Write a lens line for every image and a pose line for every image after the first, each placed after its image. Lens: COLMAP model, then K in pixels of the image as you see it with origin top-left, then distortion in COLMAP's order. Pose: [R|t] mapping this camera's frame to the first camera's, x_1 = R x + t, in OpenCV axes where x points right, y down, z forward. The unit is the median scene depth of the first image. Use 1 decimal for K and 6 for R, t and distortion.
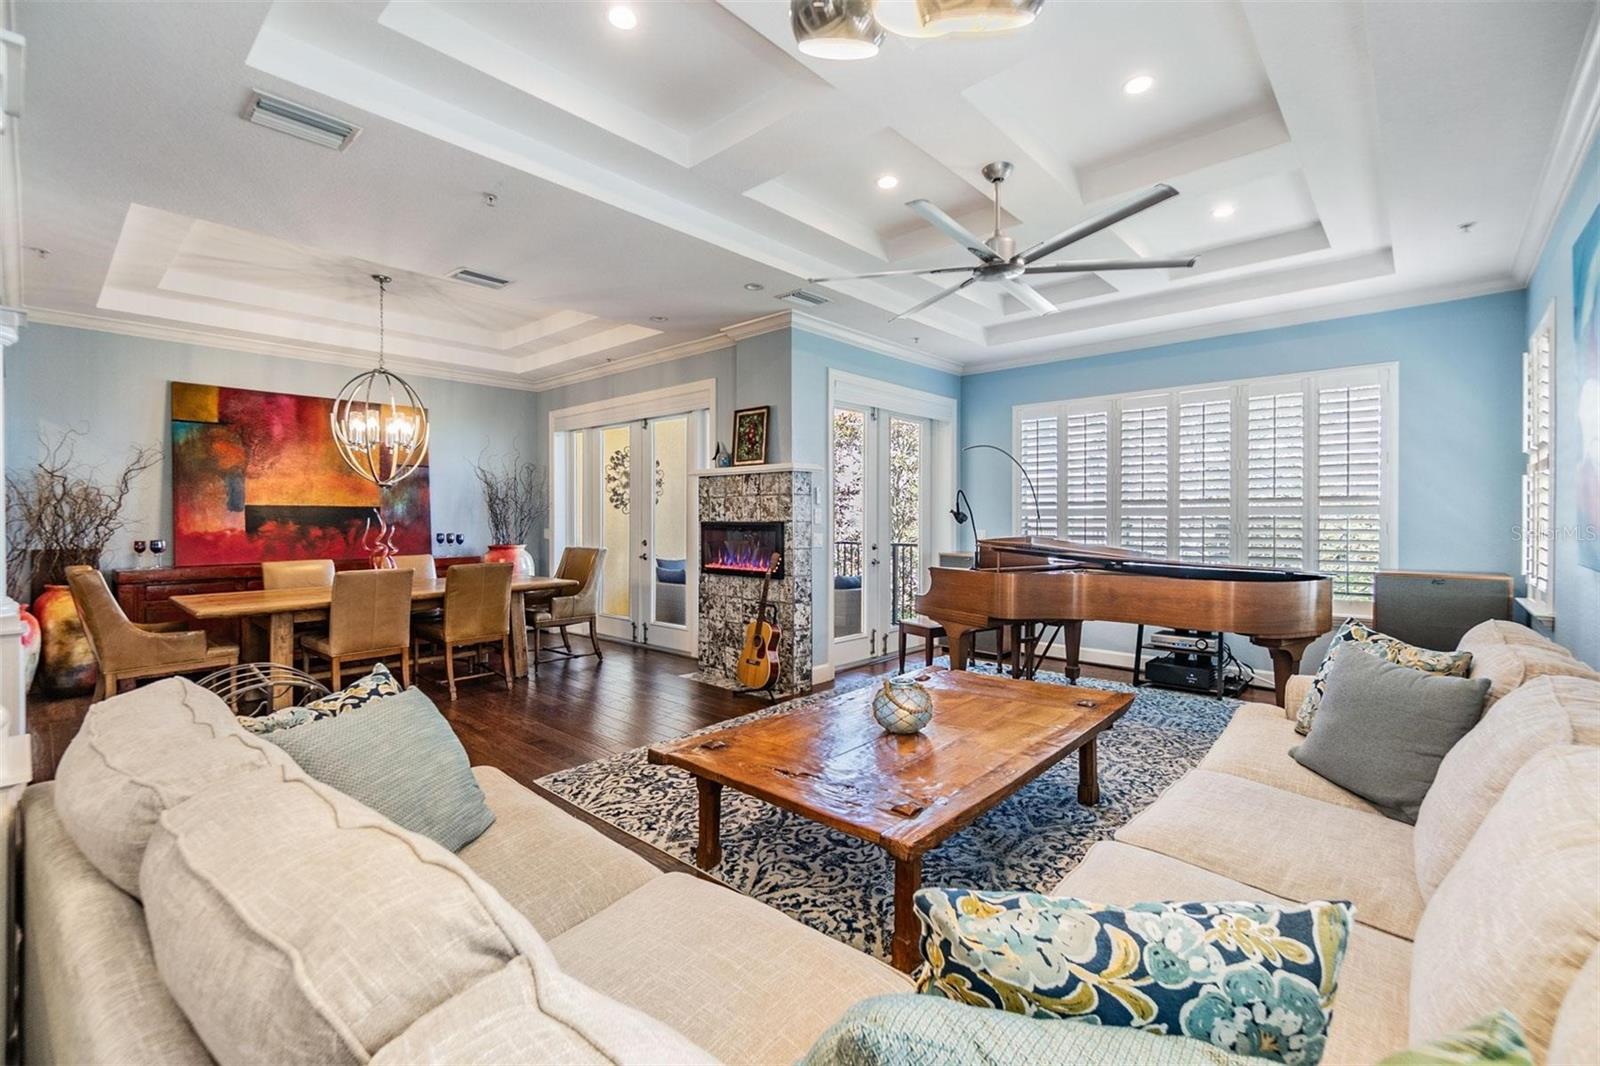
lens RADIAL K [[695.7, 0, 799.5], [0, 695.7, 524.2], [0, 0, 1]] dist [-0.001120, 0.000861]
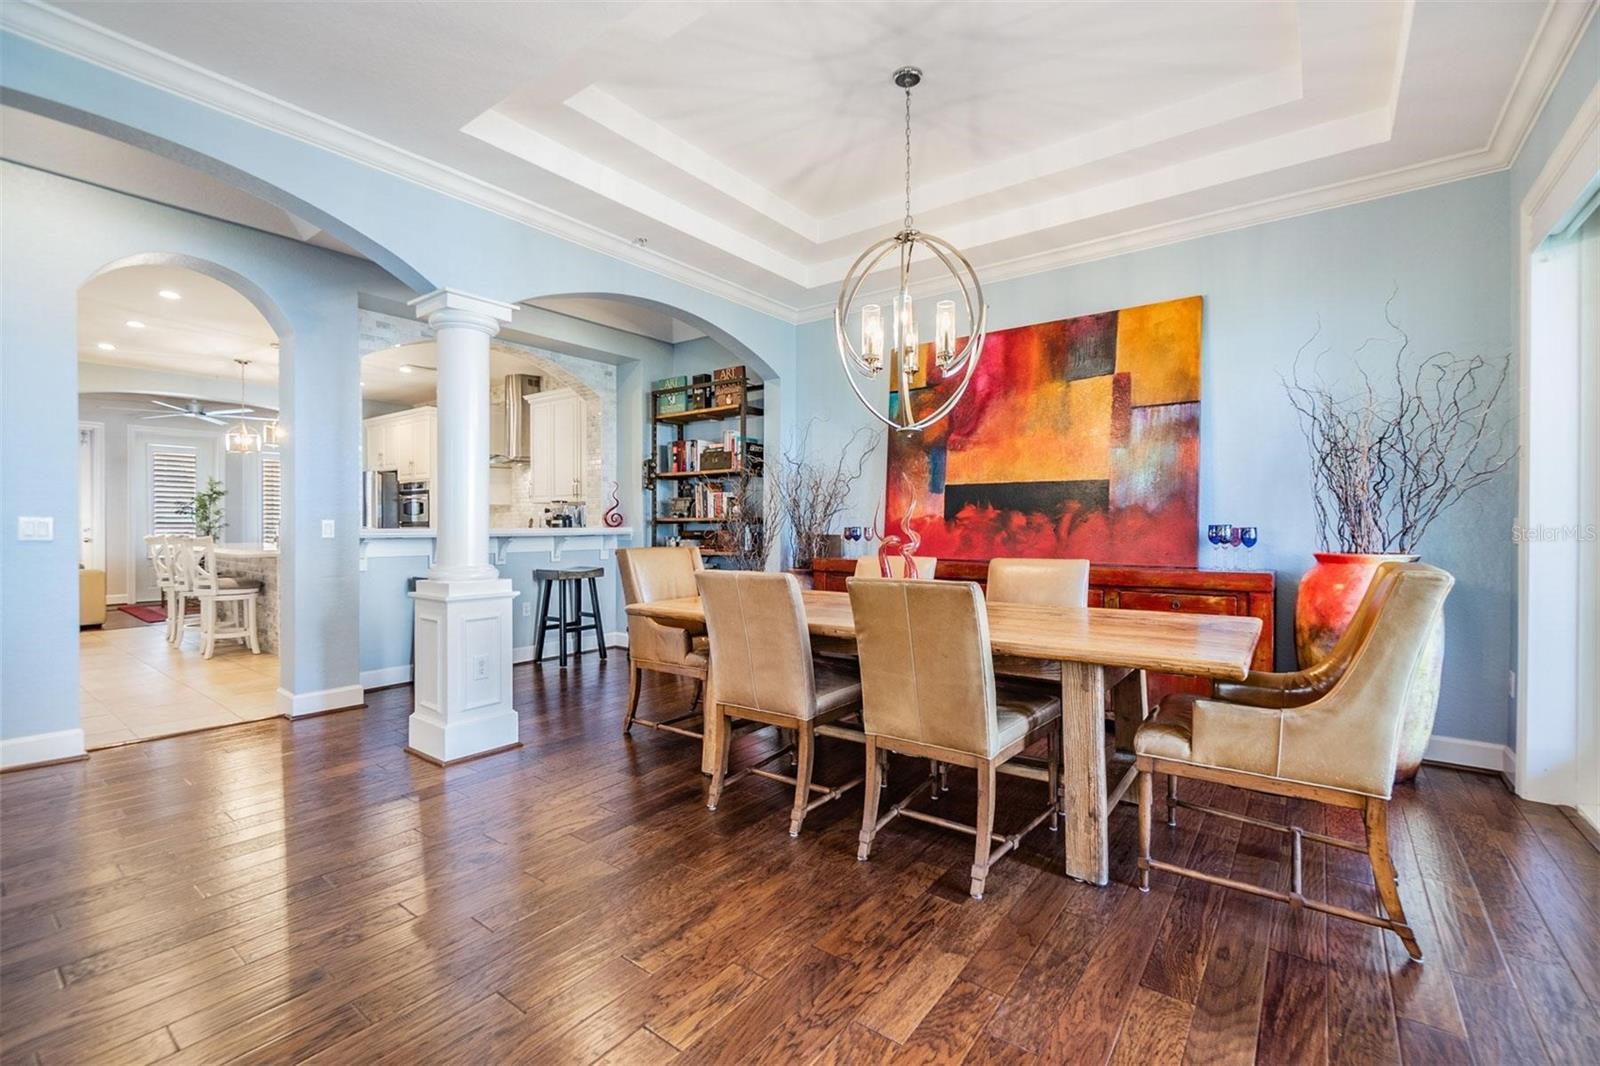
lens RADIAL K [[695.7, 0, 796.9], [0, 695.7, 527.6], [0, 0, 1]] dist [-0.001120, 0.000861]
pose [[0.083158, 0.003389, -0.996531, -0.022707], [-0.010674, 0.999940, 0.002510, 0.020321], [0.996479, 0.010428, 0.083189, 0.751798]]
